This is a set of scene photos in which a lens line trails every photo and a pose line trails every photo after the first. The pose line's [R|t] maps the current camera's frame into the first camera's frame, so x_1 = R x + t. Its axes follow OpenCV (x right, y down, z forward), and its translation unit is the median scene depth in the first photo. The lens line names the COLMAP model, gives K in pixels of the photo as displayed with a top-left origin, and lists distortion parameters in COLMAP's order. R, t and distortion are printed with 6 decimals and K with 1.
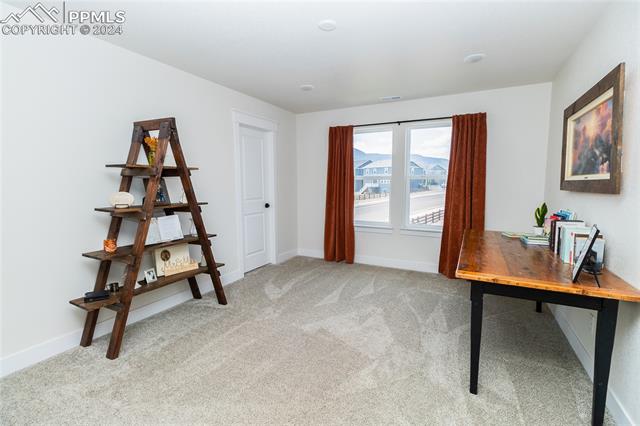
lens RADIAL K [[299.4, 0, 324.7], [0, 299.4, 212.8], [0, 0, 1]] dist [-0.000090, -0.000150]
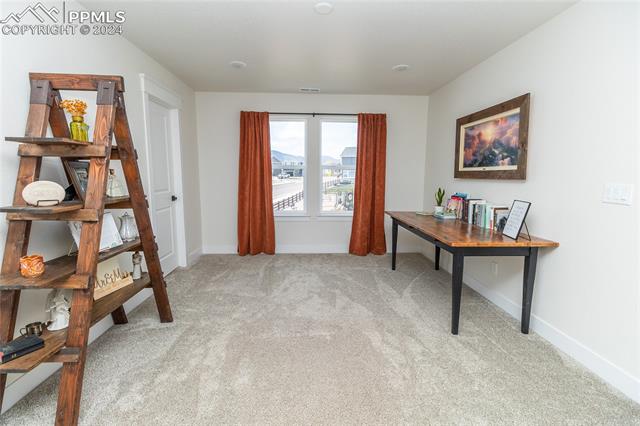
lens RADIAL K [[299.4, 0, 324.7], [0, 299.4, 212.8], [0, 0, 1]] dist [-0.000090, -0.000150]
pose [[0.864042, -0.058666, 0.499990, -0.339712], [0.043552, 0.998174, 0.041858, -0.000807], [-0.501532, -0.014391, 0.865019, 0.095161]]
